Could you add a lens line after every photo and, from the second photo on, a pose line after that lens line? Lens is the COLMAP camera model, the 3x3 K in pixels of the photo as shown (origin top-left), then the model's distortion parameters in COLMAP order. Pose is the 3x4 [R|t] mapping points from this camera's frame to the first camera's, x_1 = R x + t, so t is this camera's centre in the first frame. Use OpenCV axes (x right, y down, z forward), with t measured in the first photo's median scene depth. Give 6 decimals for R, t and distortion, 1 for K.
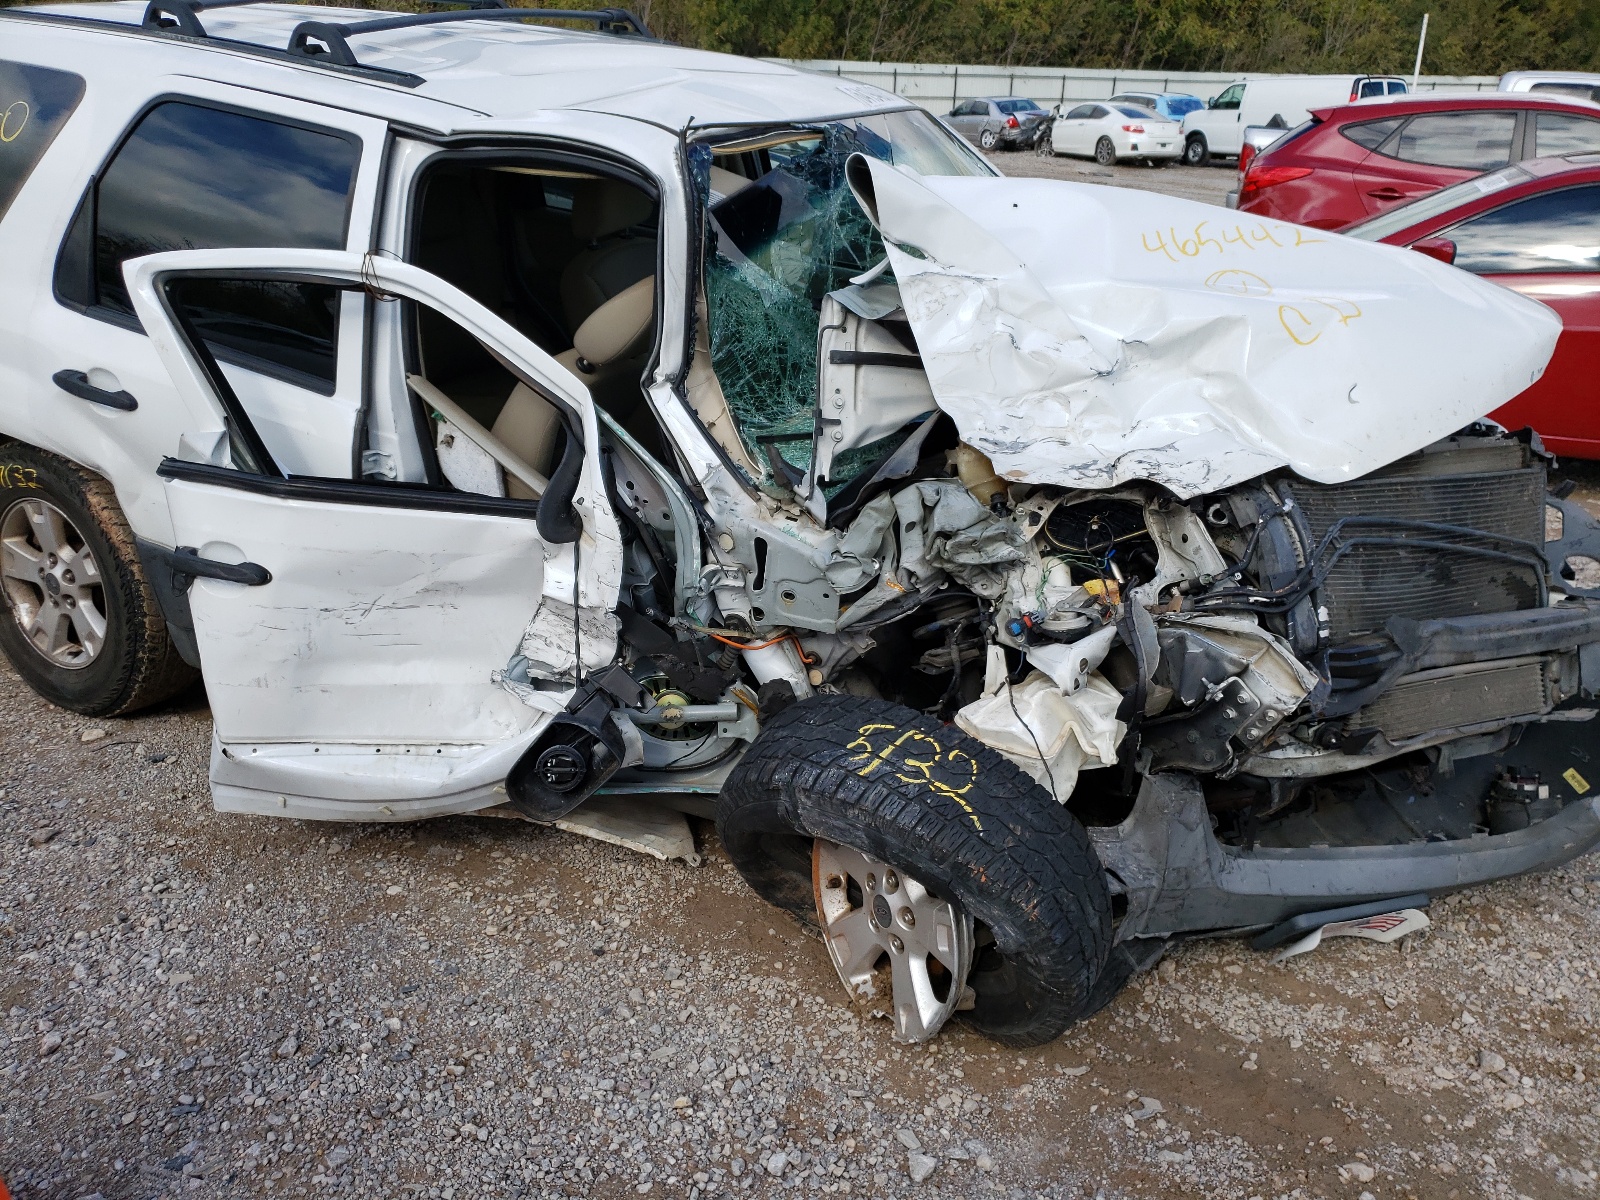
lens RADIAL K [[1187.2, 0, 800.4], [0, 1187.2, 606.5], [0, 0, 1]] dist [0.004126, 0.003025]
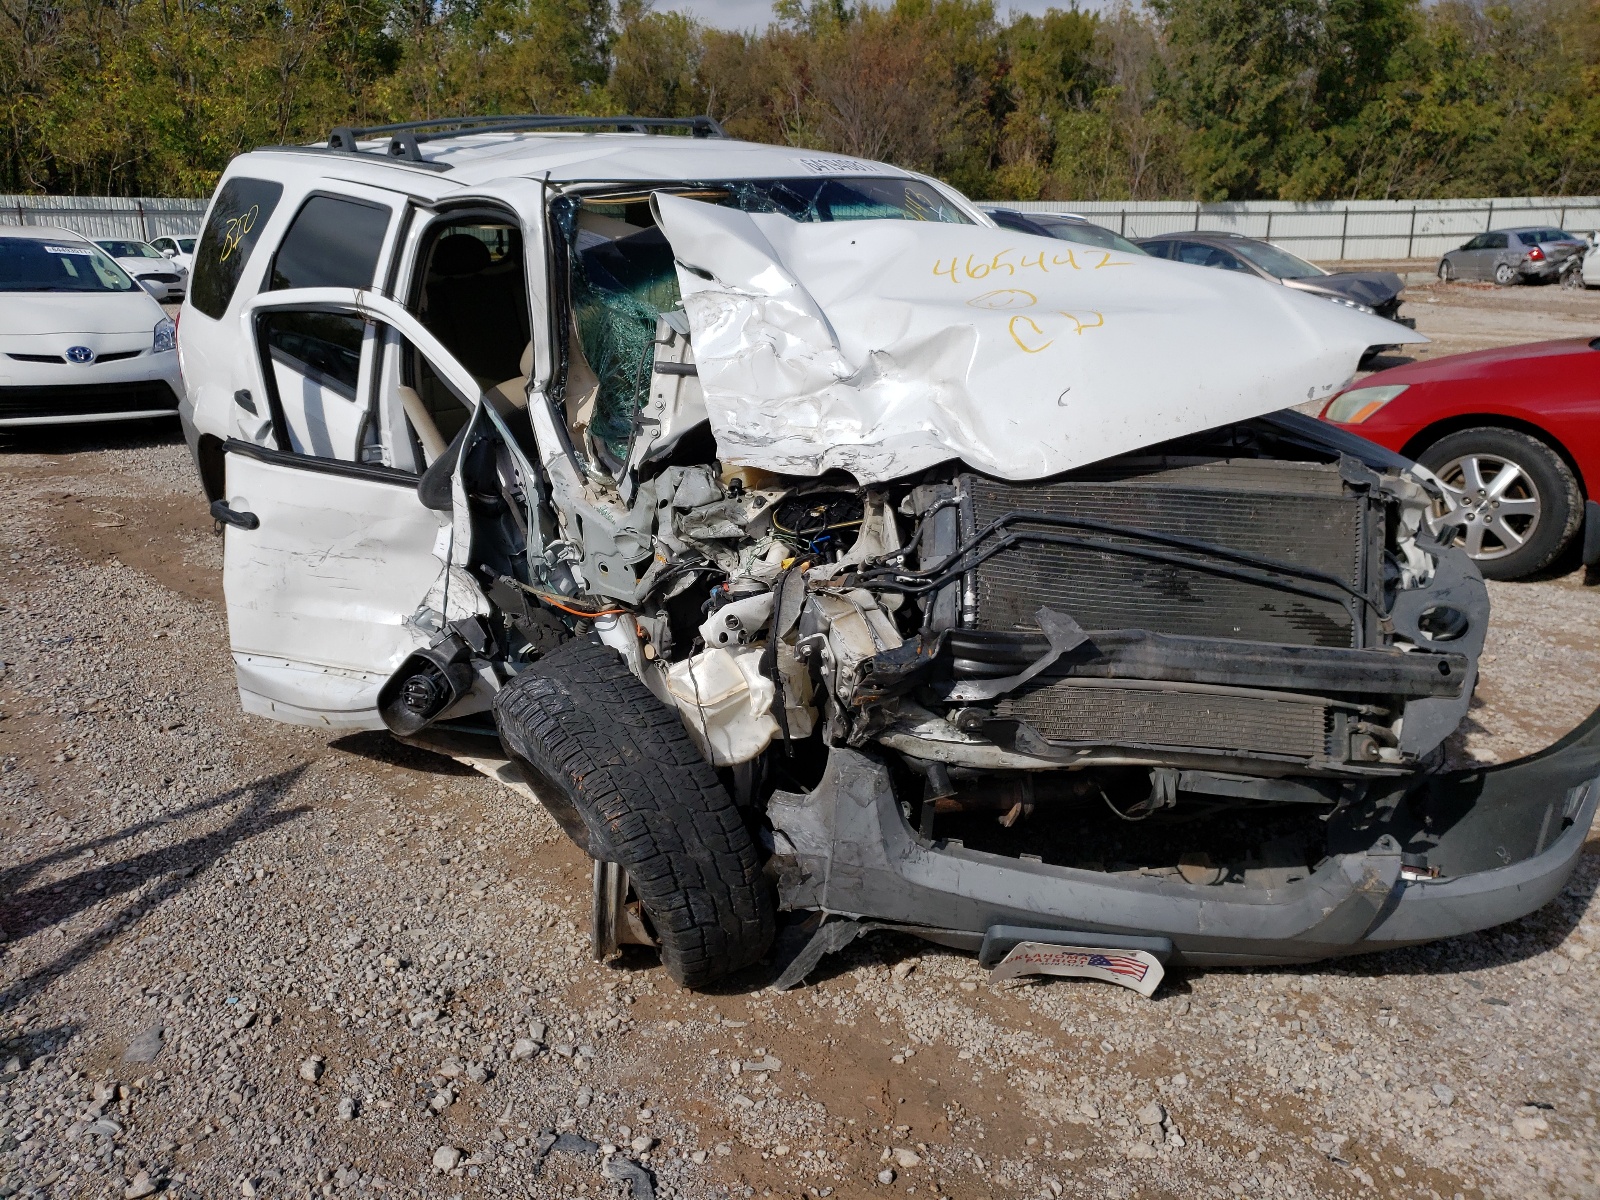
lens RADIAL K [[1187.2, 0, 794.1], [0, 1187.2, 593.6], [0, 0, 1]] dist [0.004126, 0.003025]
pose [[0.921891, 0.078897, -0.379331, 0.611775], [-0.124521, 0.987440, -0.097248, 0.106809], [0.366894, 0.136887, 0.920136, 0.005334]]
